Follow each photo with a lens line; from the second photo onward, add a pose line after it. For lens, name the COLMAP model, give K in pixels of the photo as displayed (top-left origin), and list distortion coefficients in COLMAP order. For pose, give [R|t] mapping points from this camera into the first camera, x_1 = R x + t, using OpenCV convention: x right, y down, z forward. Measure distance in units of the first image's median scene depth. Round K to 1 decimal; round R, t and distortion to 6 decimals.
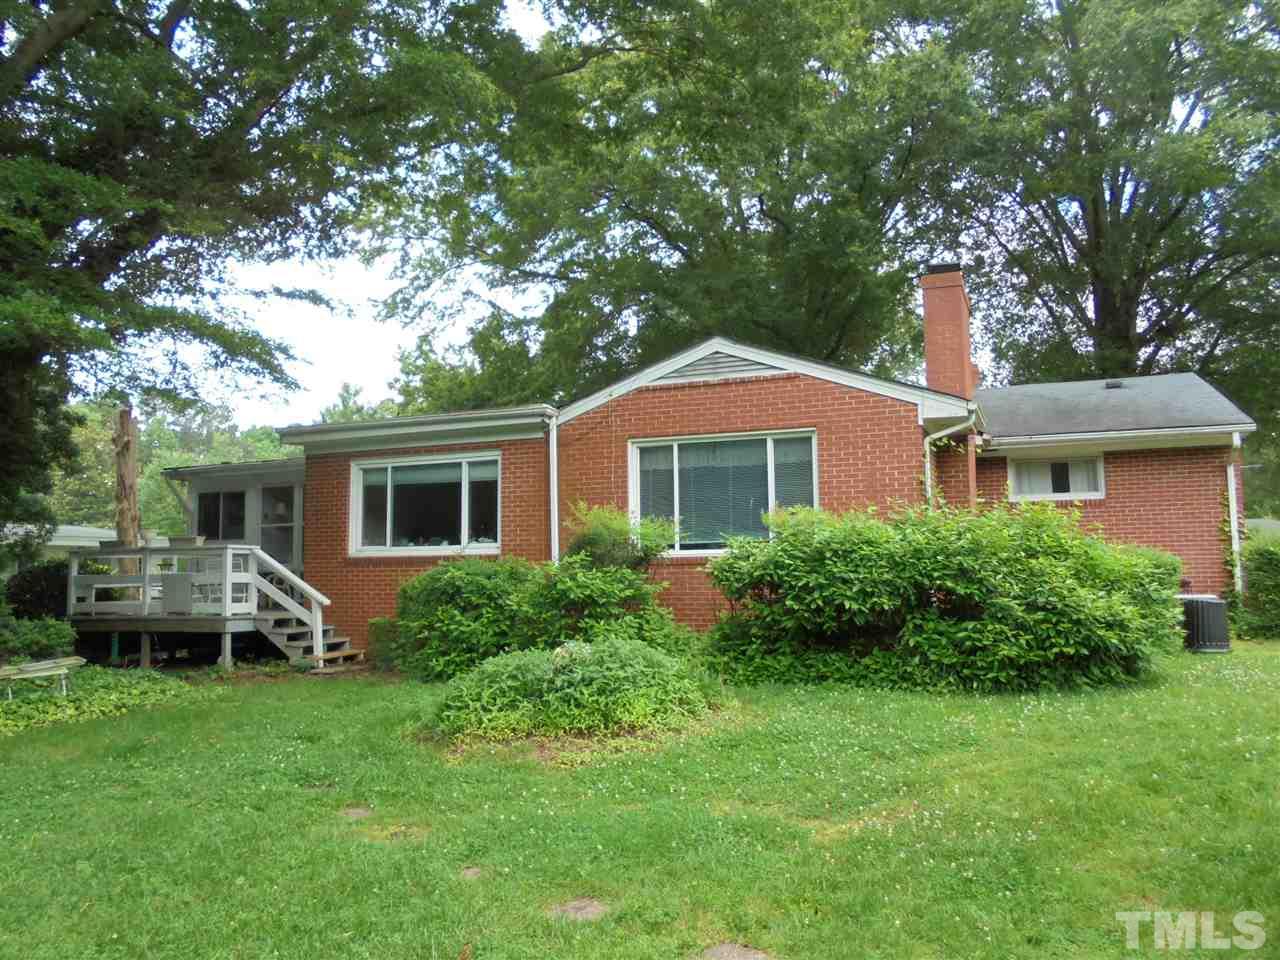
lens RADIAL K [[962.3, 0, 640.0], [0, 962.3, 480.0], [0, 0, 1]] dist [-0.066537, 0.004879]
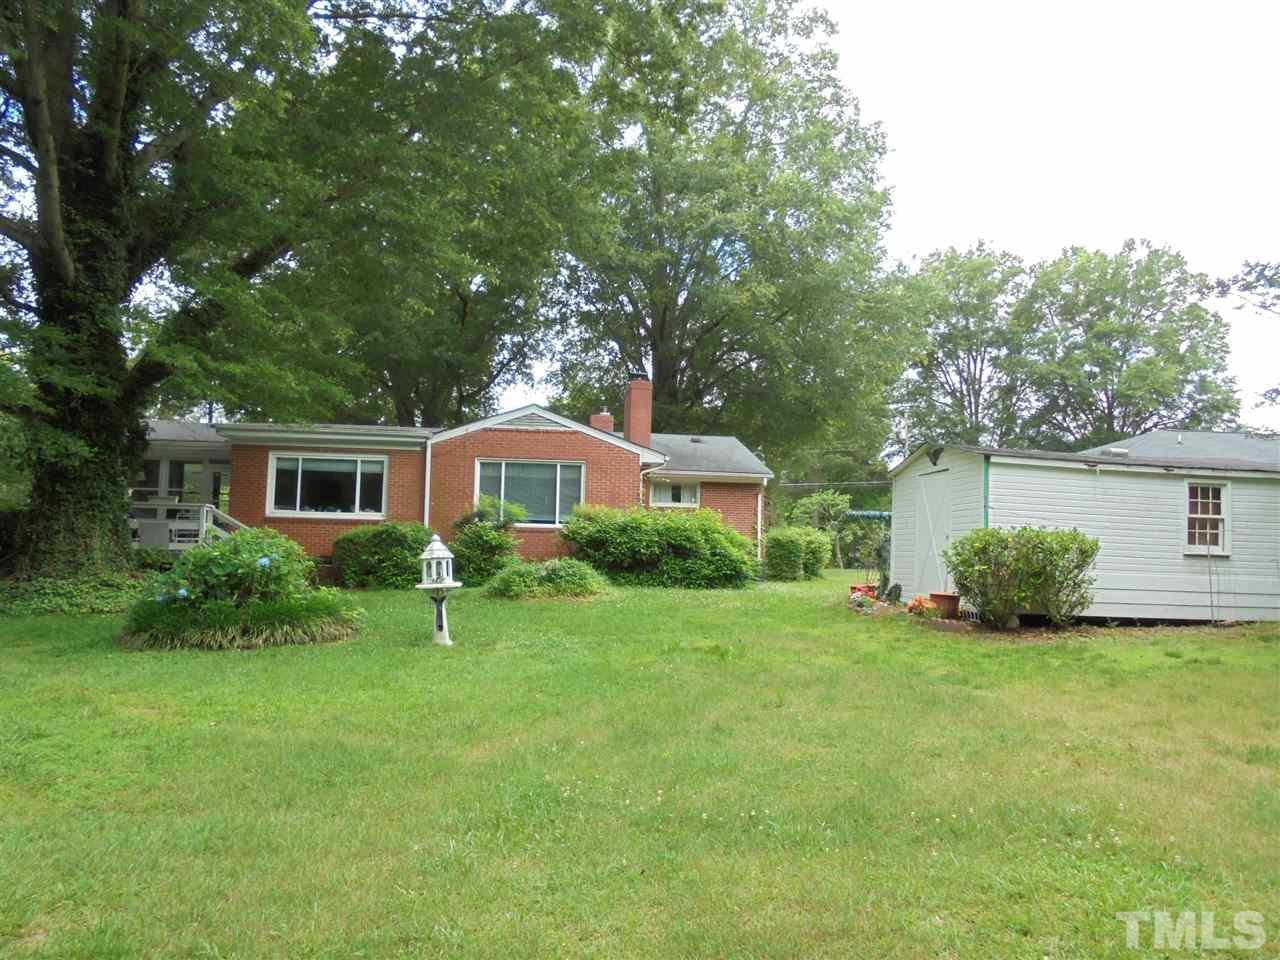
lens RADIAL K [[962.3, 0, 640.0], [0, 962.3, 480.0], [0, 0, 1]] dist [-0.066537, 0.004879]
pose [[0.865481, 0.072665, 0.495643, -0.563965], [-0.079864, 0.996783, -0.006680, -0.012548], [-0.494534, -0.033802, 0.868501, -0.588676]]
